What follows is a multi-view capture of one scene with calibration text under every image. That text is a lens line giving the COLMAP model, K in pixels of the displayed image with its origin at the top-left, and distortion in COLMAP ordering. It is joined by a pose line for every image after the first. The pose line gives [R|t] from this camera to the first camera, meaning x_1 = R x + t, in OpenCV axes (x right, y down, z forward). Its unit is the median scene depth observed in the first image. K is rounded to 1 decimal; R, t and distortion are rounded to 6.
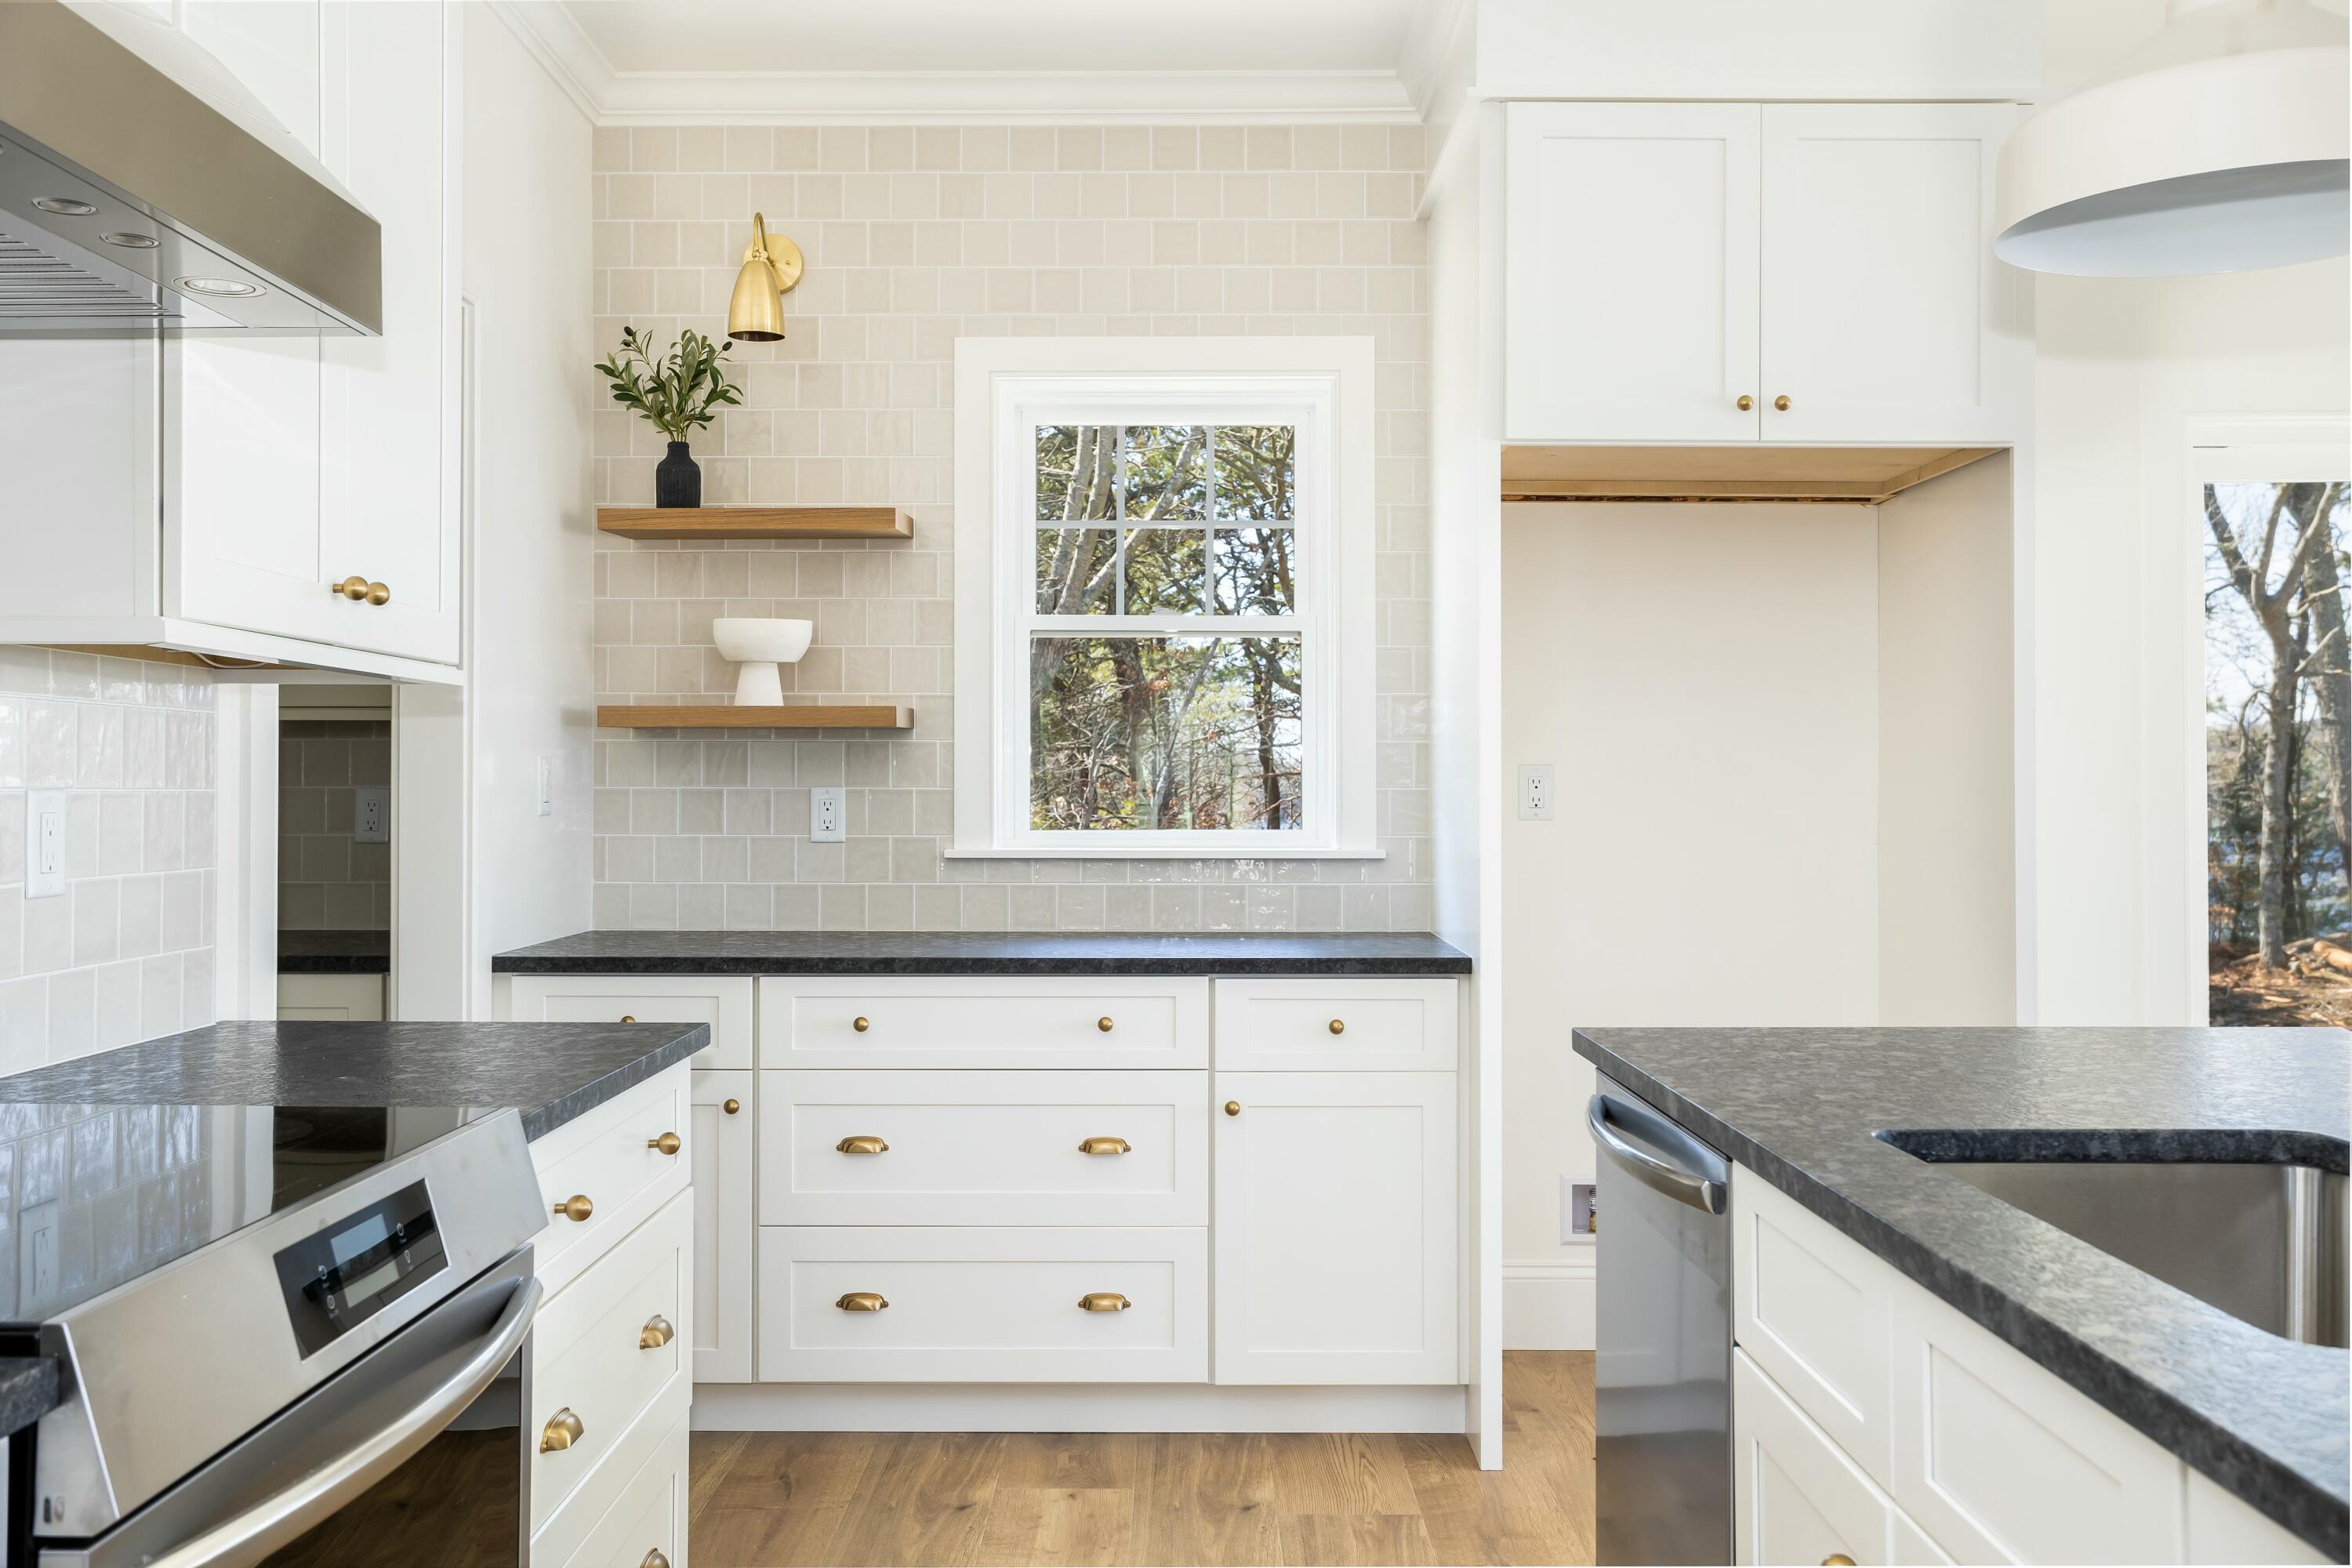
lens RADIAL K [[1986.4, 0, 1163.9], [0, 1986.4, 775.5], [0, 0, 1]] dist [-0.009242, 0.050472]
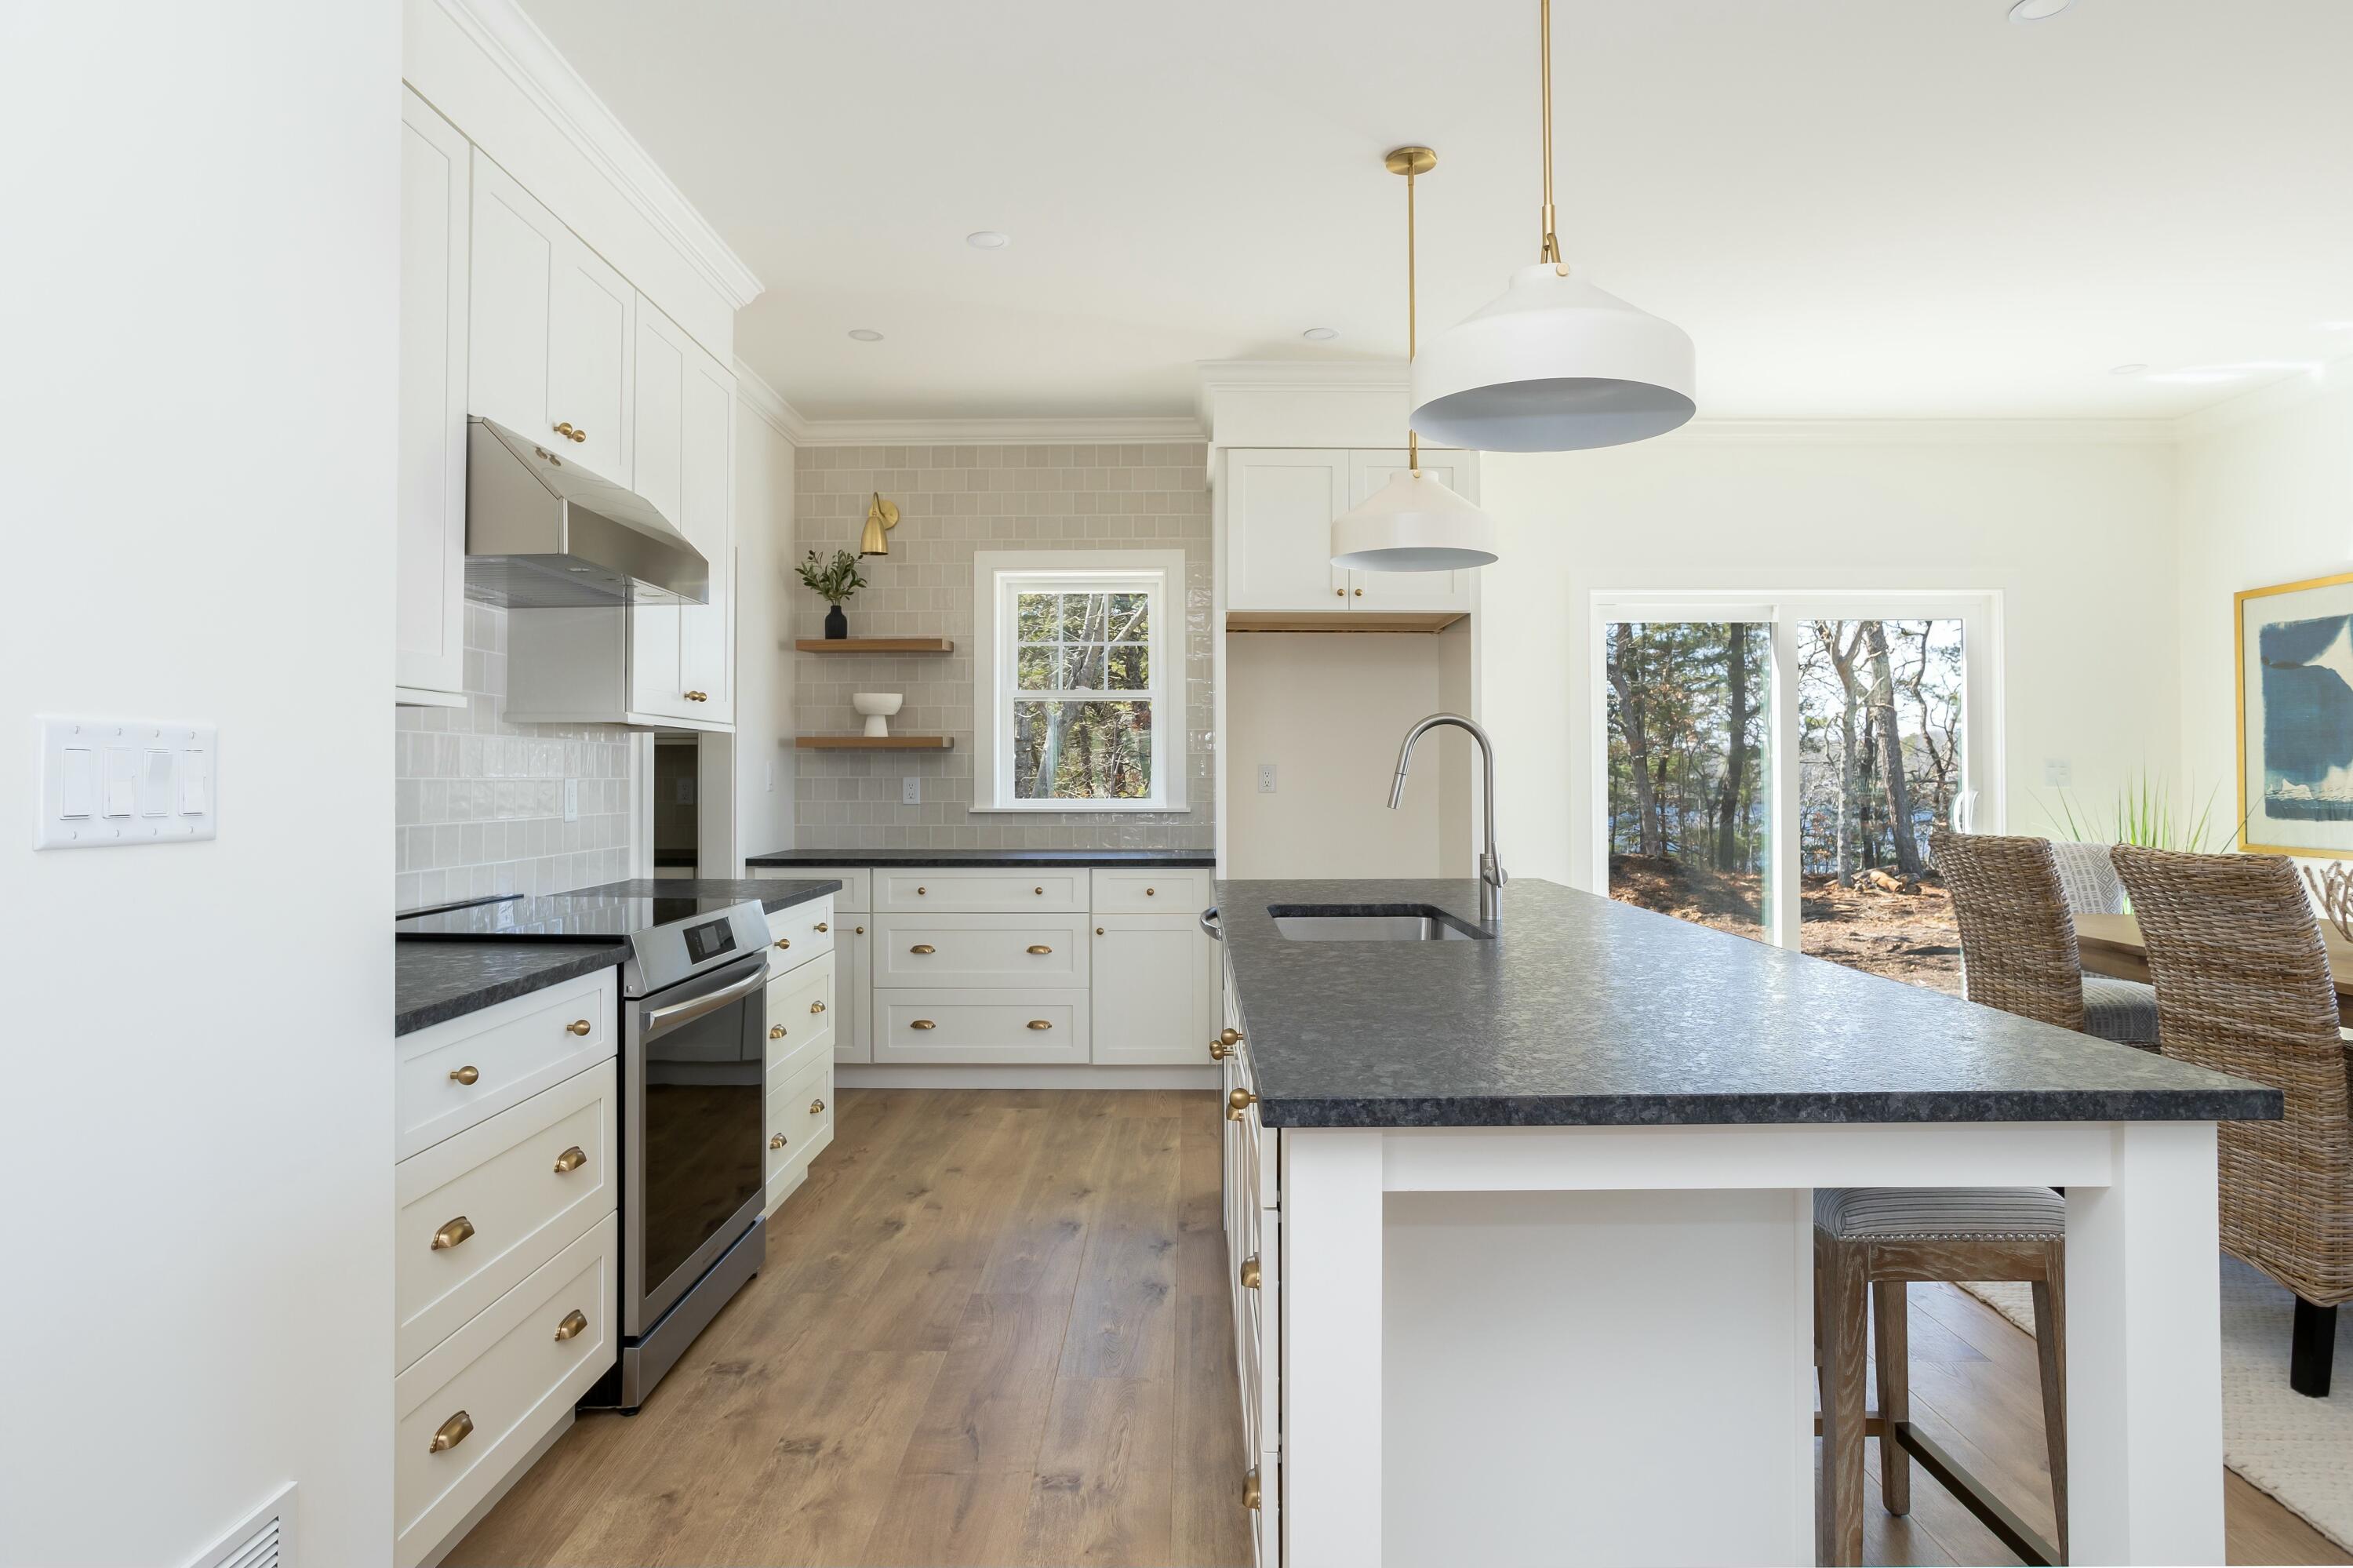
lens RADIAL K [[1308.2, 0, 1172.5], [0, 1308.2, 769.2], [0, 0, 1]] dist [-0.064776, 0.069073]
pose [[0.999994, -0.002271, -0.002468, 0.100451], [0.002271, 0.999997, -0.000094, -0.001238], [0.002468, 0.000089, 0.999997, -0.321855]]
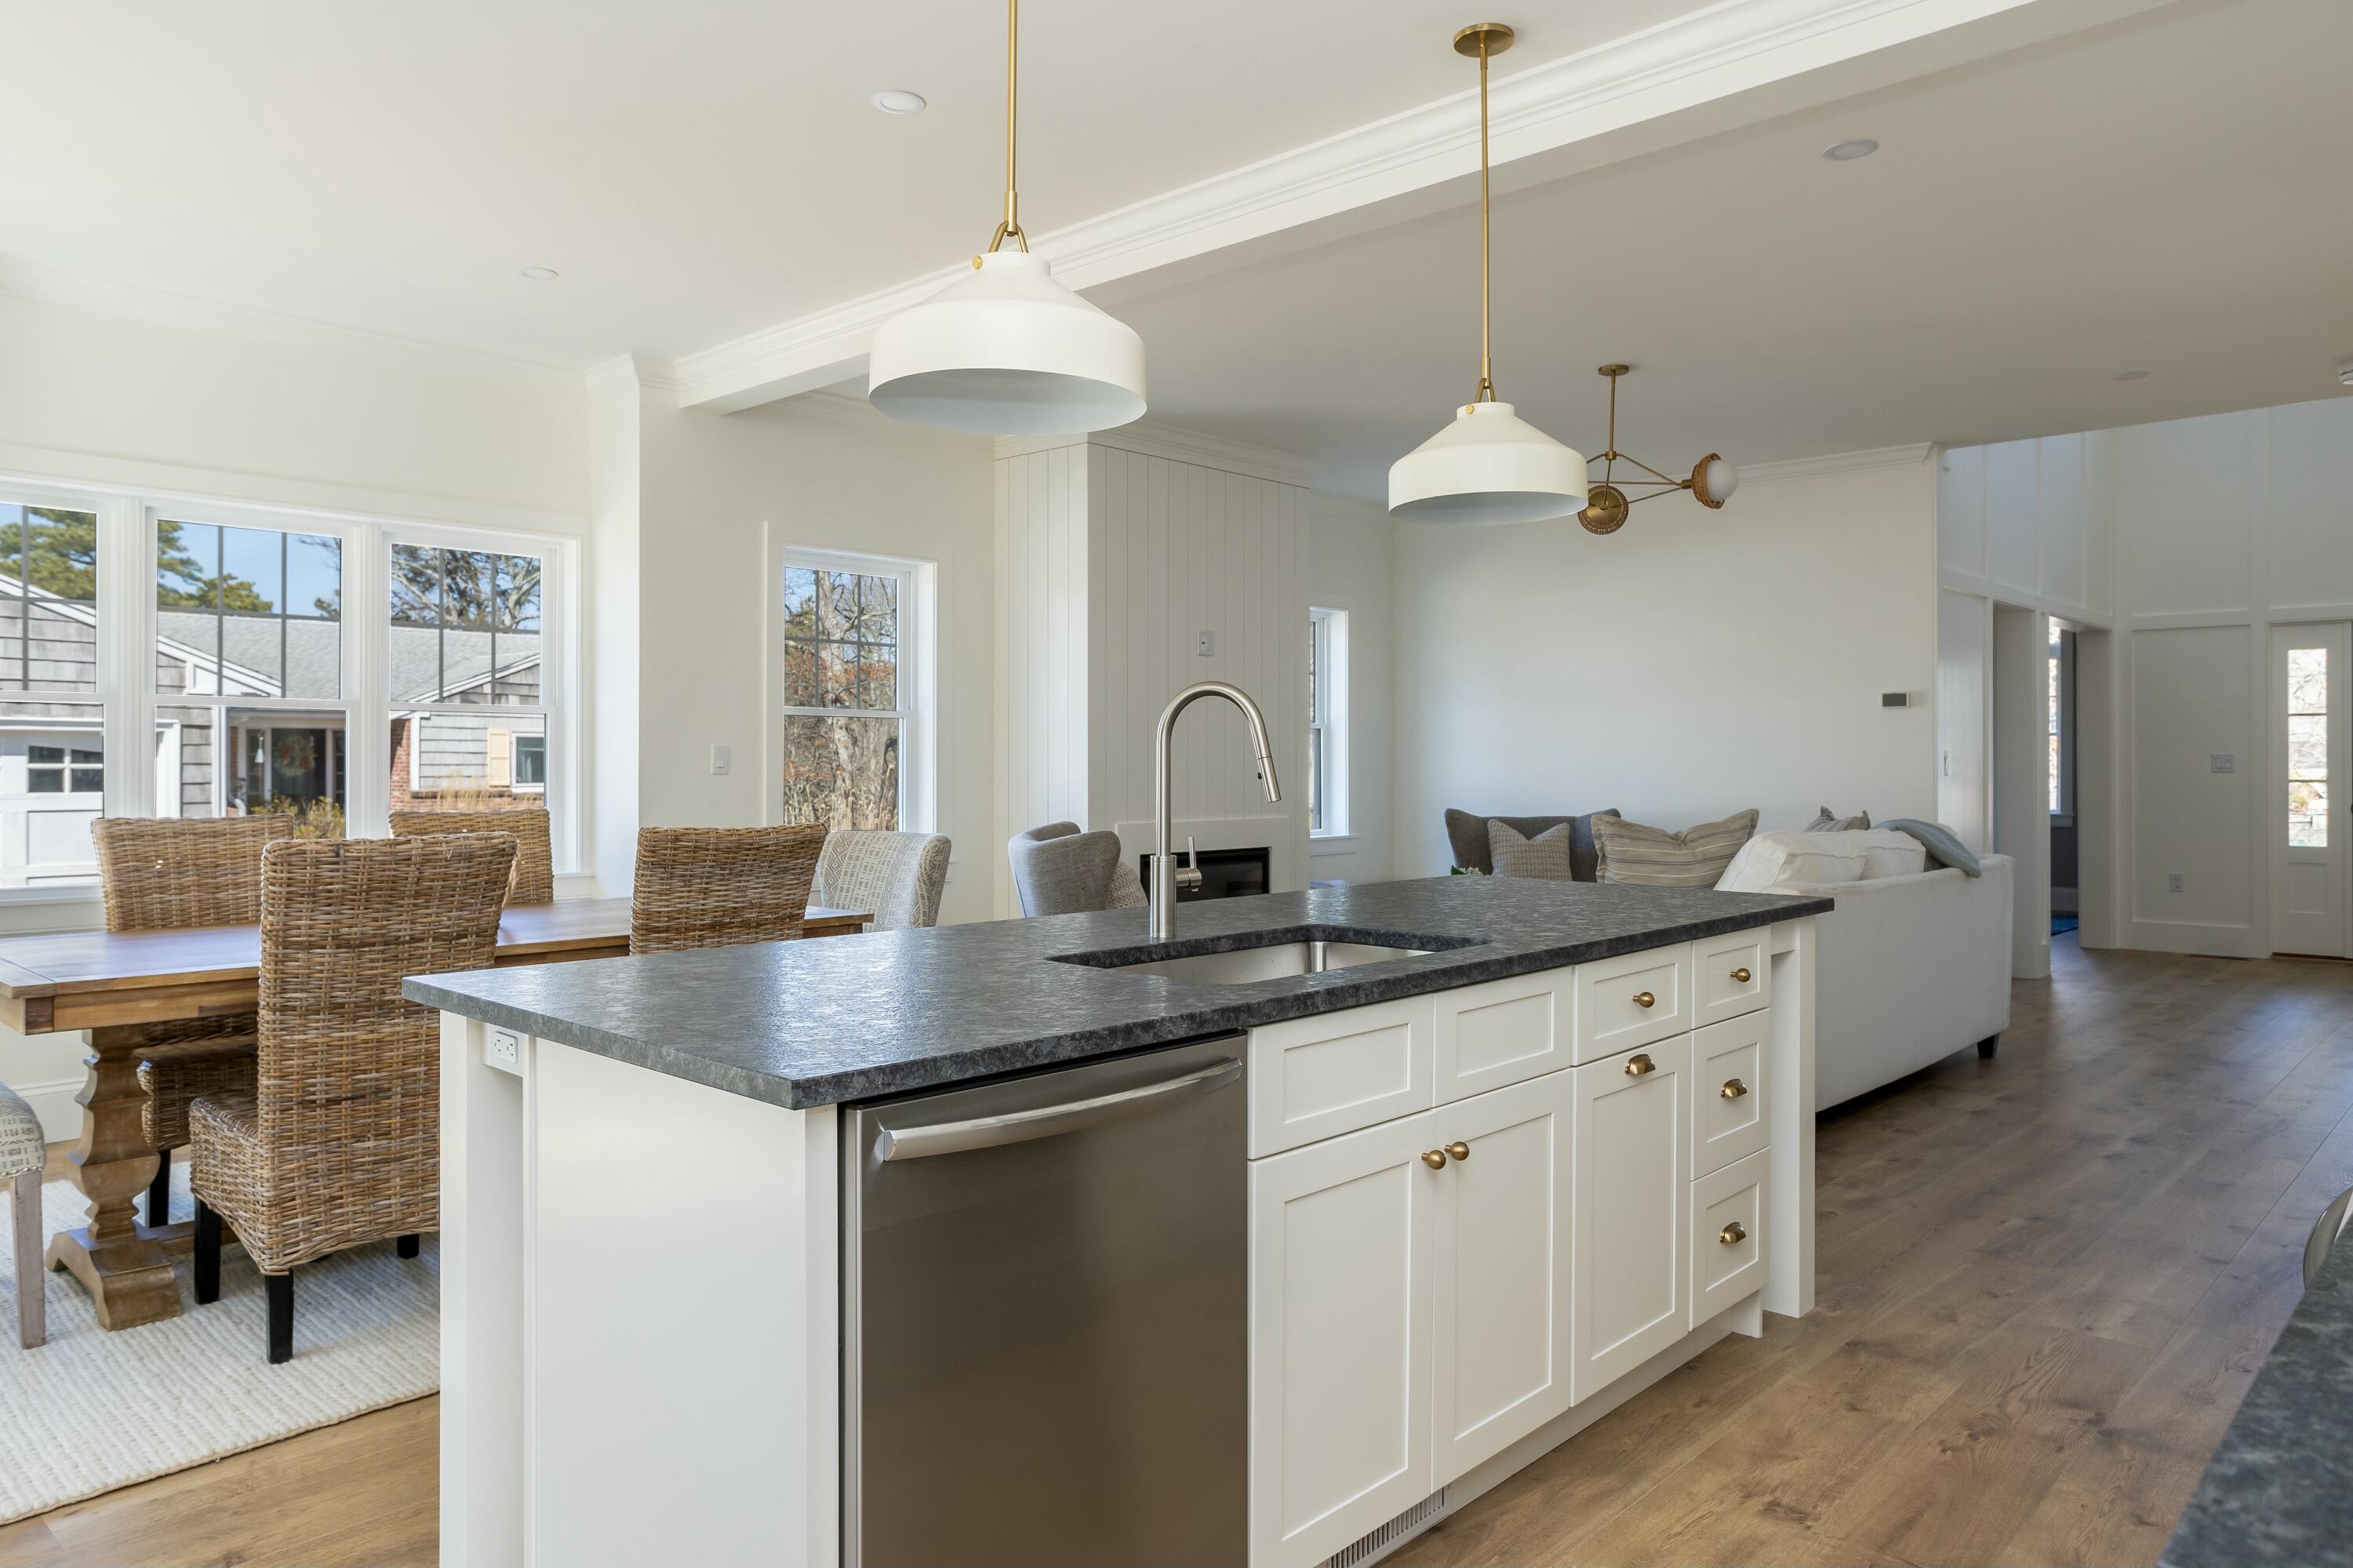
lens RADIAL K [[1549.5, 0, 1177.3], [0, 1549.5, 781.3], [0, 0, 1]] dist [-0.000449, 0.000422]
pose [[-0.740307, -0.007700, 0.672225, -0.175330], [-0.004973, 0.999970, 0.005977, 0.008287], [-0.672251, 0.001082, -0.740323, 0.817840]]
